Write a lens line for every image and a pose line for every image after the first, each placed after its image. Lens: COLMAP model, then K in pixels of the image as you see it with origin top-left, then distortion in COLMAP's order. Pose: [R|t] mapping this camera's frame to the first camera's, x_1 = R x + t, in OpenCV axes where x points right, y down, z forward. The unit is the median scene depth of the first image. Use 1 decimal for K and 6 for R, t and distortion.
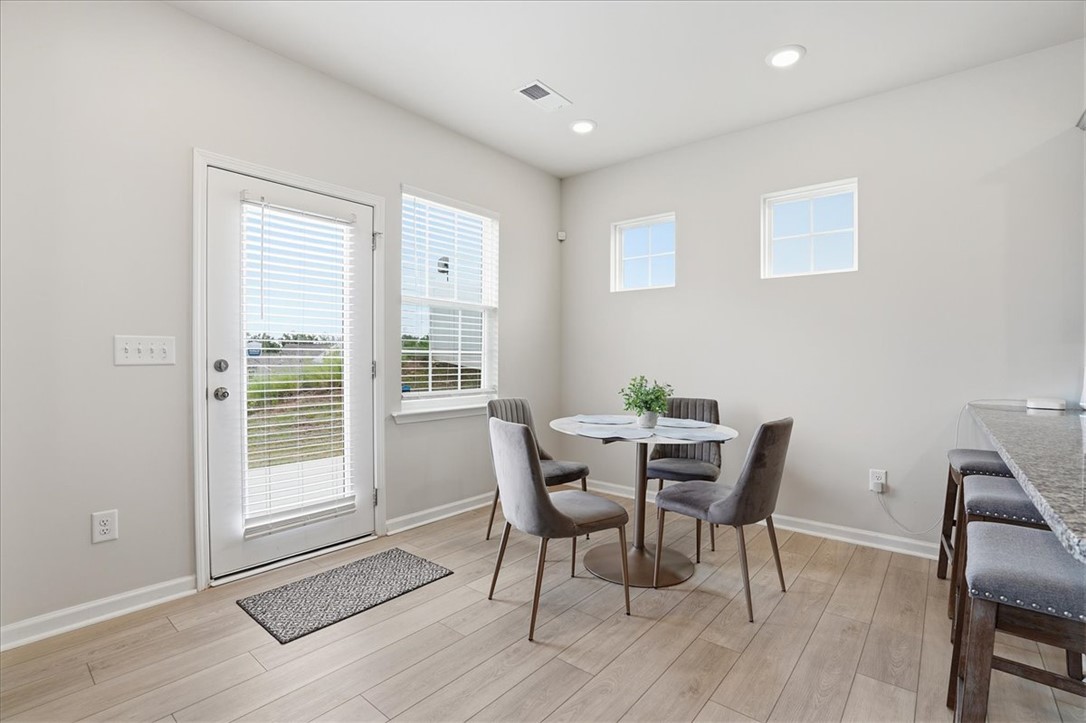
lens RADIAL K [[498.3, 0, 541.7], [0, 498.3, 356.5], [0, 0, 1]] dist [-0.042872, 0.014500]
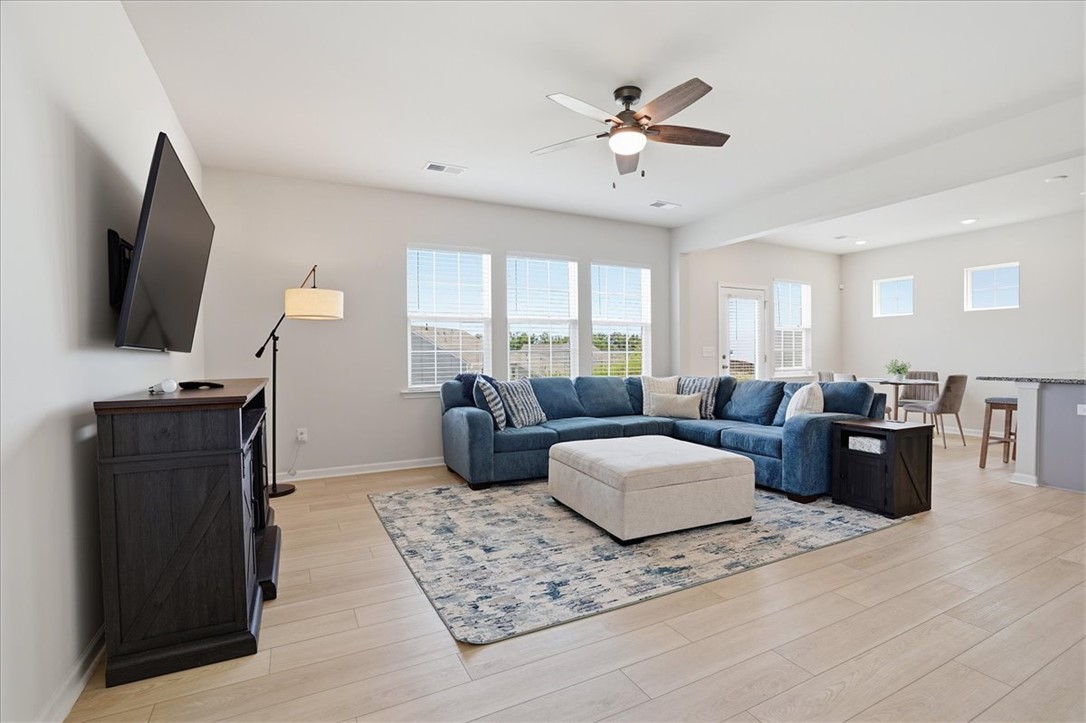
lens RADIAL K [[498.3, 0, 546.6], [0, 498.3, 360.4], [0, 0, 1]] dist [-0.042872, 0.014500]
pose [[0.922751, -0.011536, -0.385224, -0.343560], [0.016742, 0.999808, 0.010163, -0.005111], [0.385033, -0.015827, 0.922767, -1.413660]]
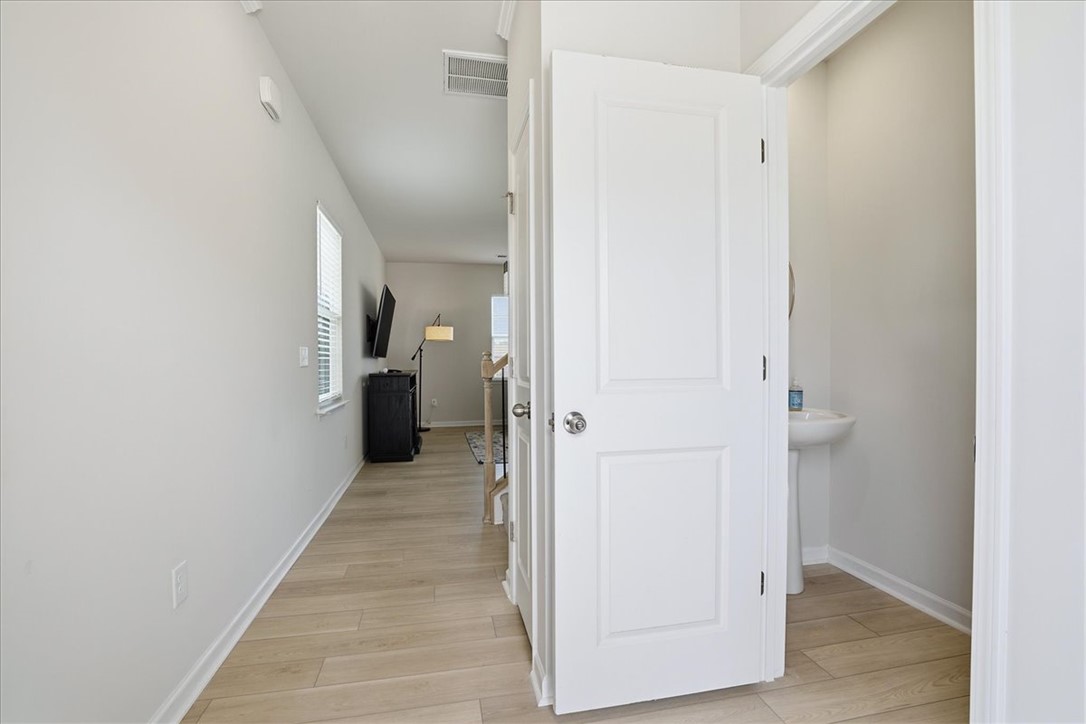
lens RADIAL K [[498.3, 0, 543.0], [0, 498.3, 358.4], [0, 0, 1]] dist [-0.042872, 0.014500]
pose [[0.787700, -0.019134, -0.615761, 0.469244], [0.019065, 0.999796, -0.006680, 0.006217], [0.615764, -0.006478, 0.787904, -2.044404]]
